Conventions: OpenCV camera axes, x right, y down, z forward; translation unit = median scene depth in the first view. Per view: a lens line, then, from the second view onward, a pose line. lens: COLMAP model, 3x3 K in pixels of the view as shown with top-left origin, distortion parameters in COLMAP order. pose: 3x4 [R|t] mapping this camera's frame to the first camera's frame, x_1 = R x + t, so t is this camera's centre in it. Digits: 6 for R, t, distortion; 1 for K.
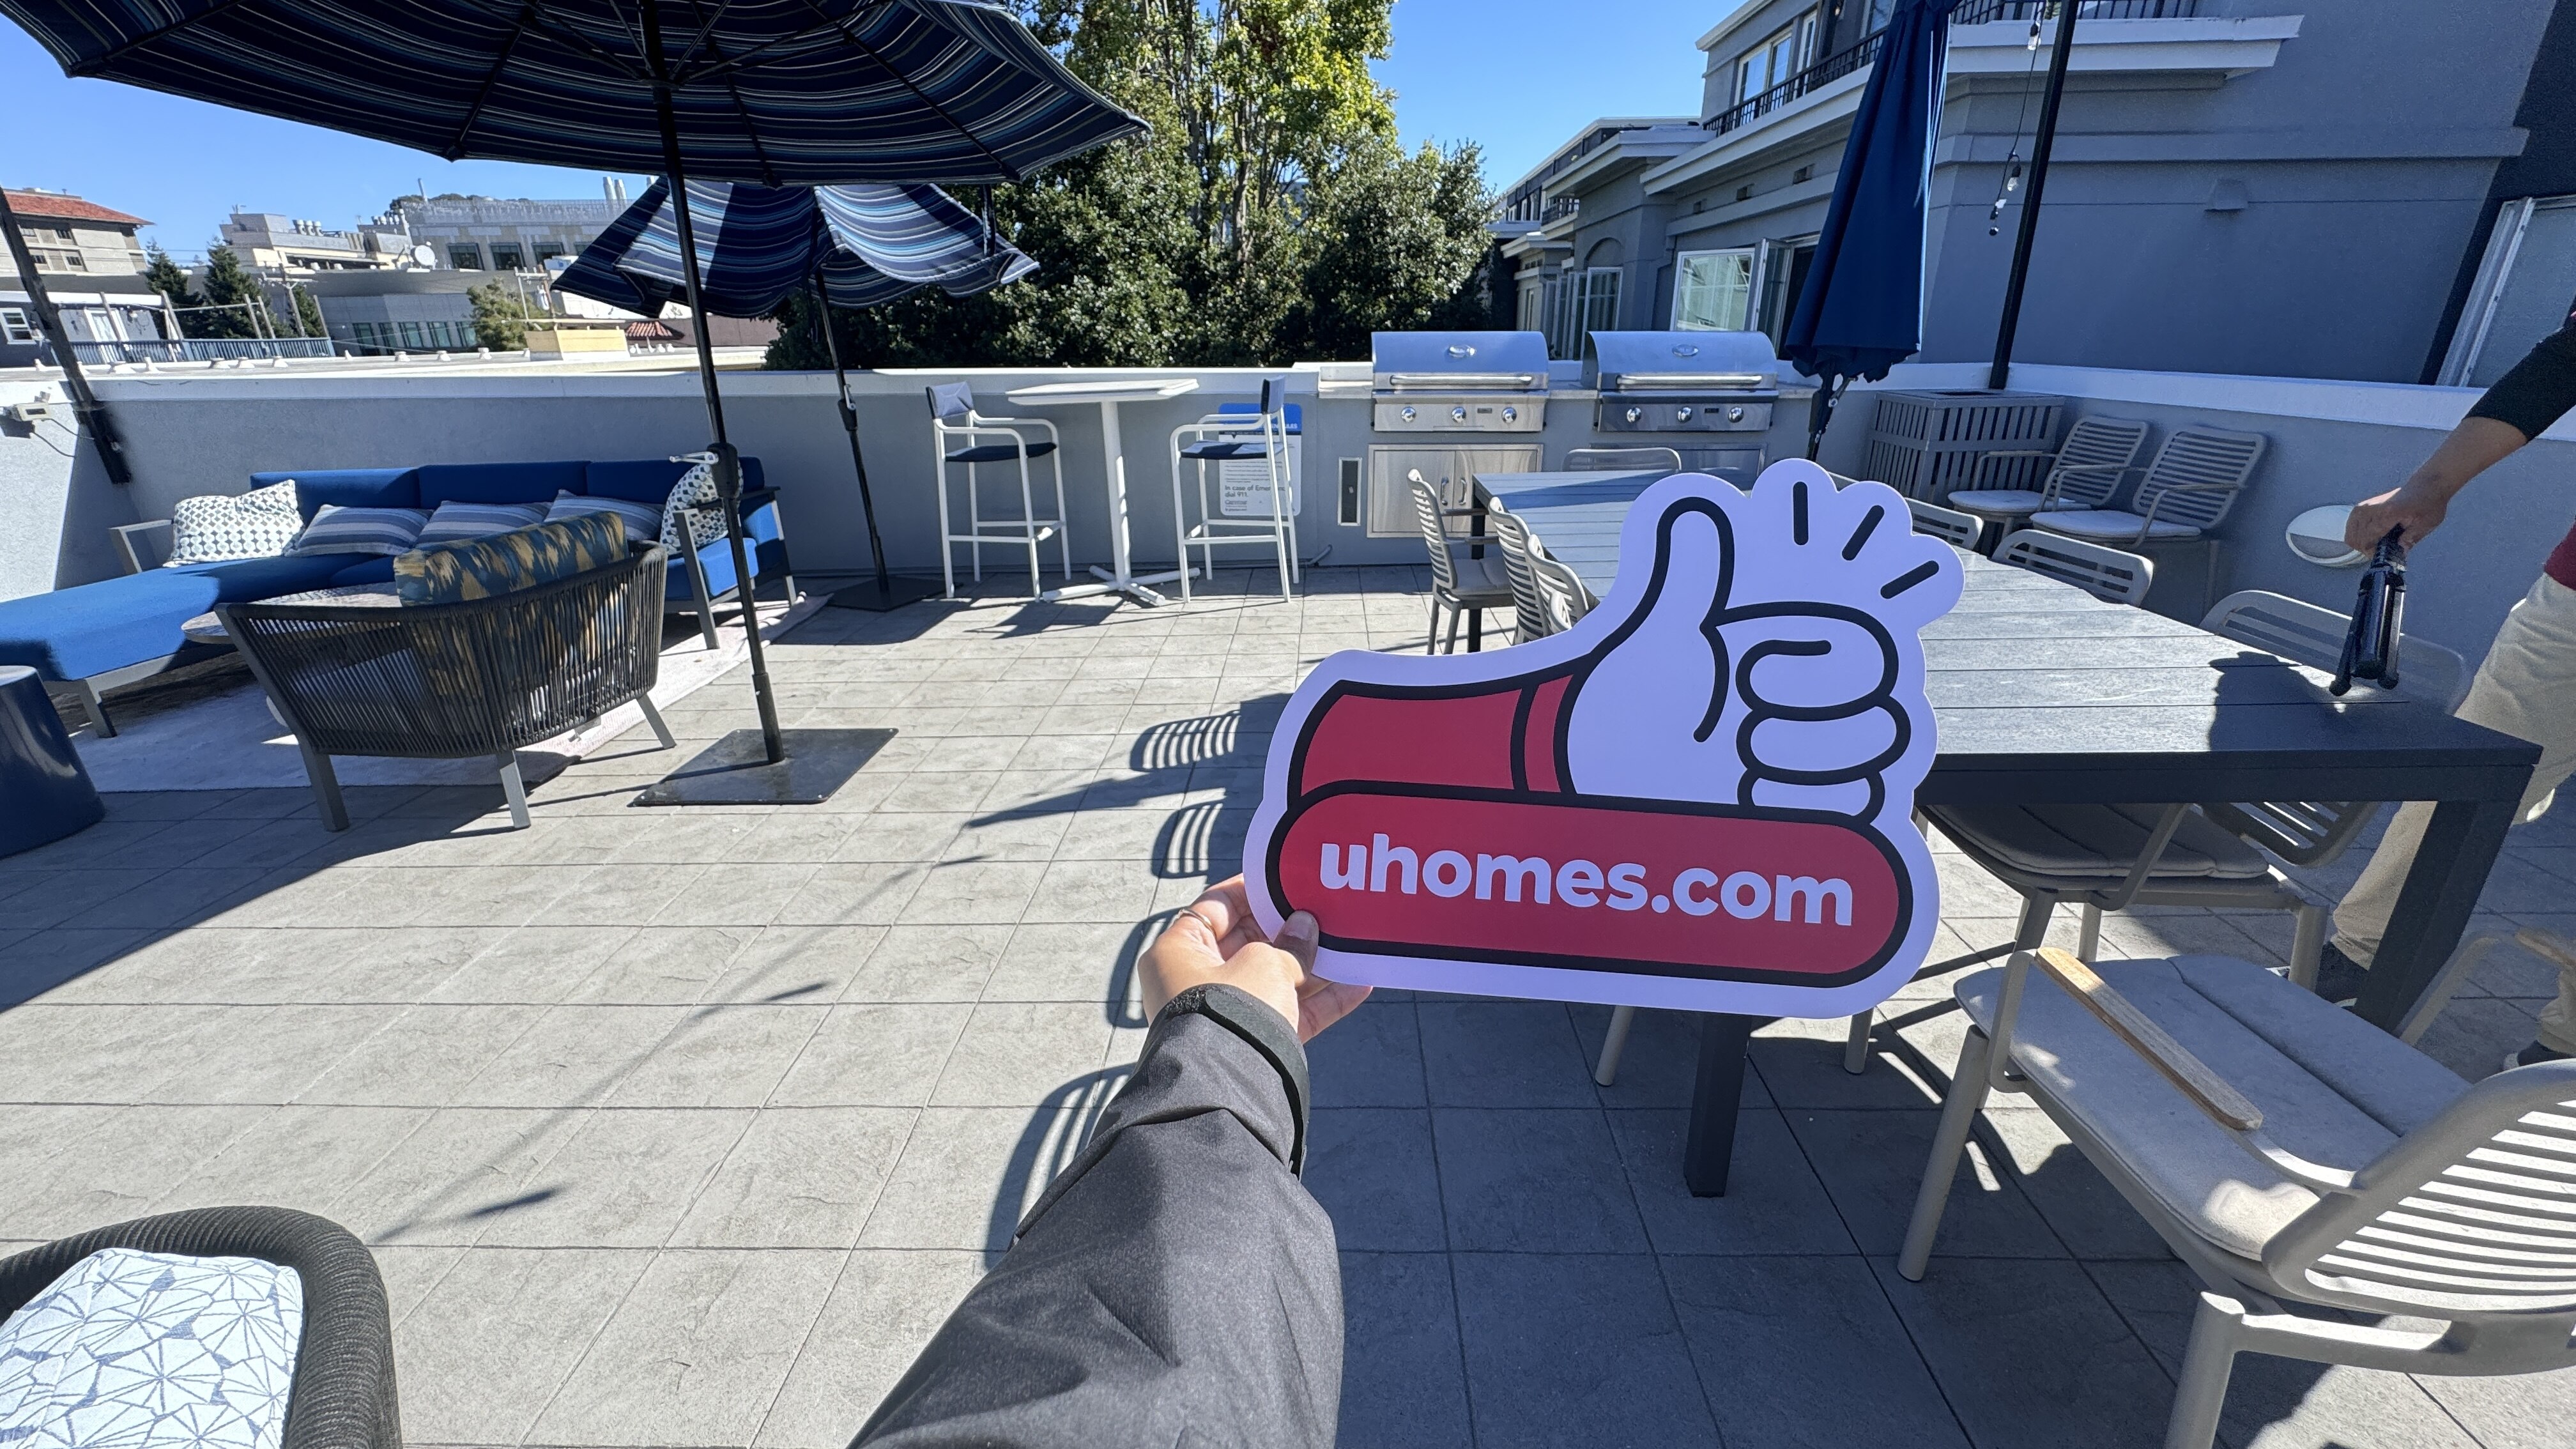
lens RADIAL K [[1022.0, 0, 1249.8], [0, 1022.0, 725.2], [0, 0, 1]] dist [-0.008169, -0.000089]
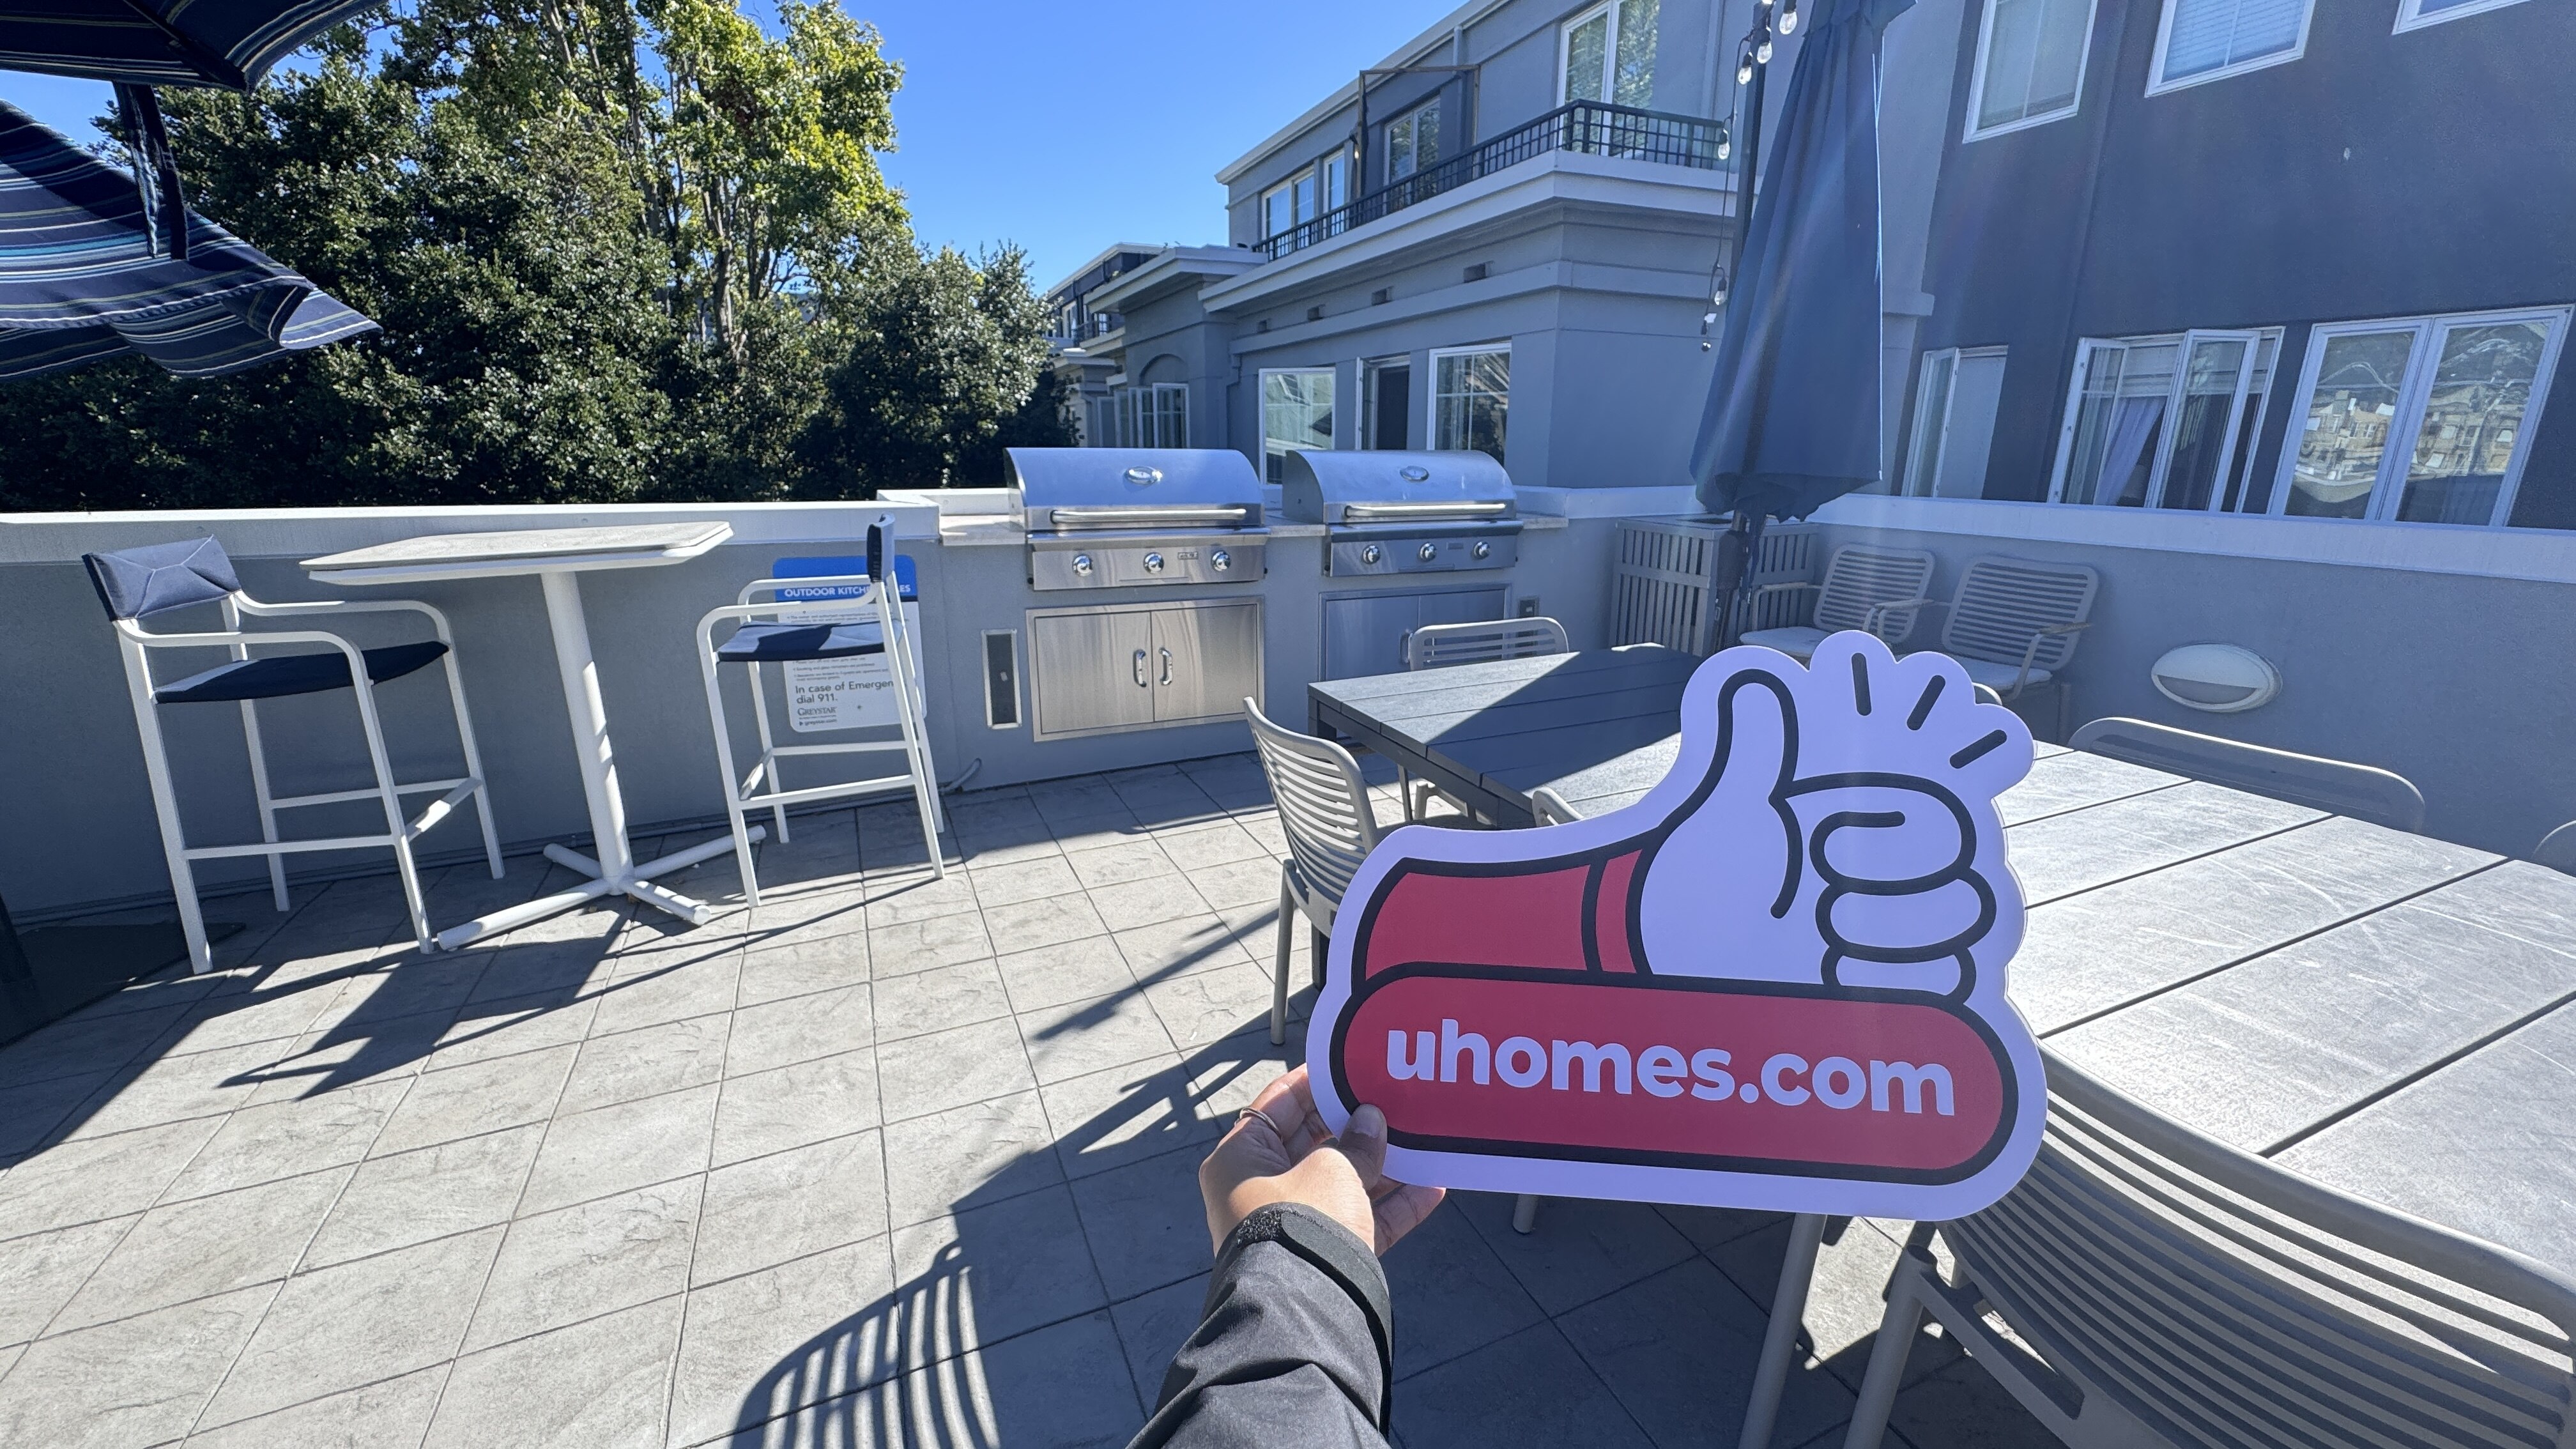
lens RADIAL K [[1022.2, 0, 1288.0], [0, 1022.2, 724.5], [0, 0, 1]] dist [-0.008554, -0.000112]
pose [[0.887616, -0.109946, 0.447270, -0.036678], [0.155492, 0.985610, -0.066298, -0.120997], [-0.433544, 0.128394, 0.891939, 0.314037]]
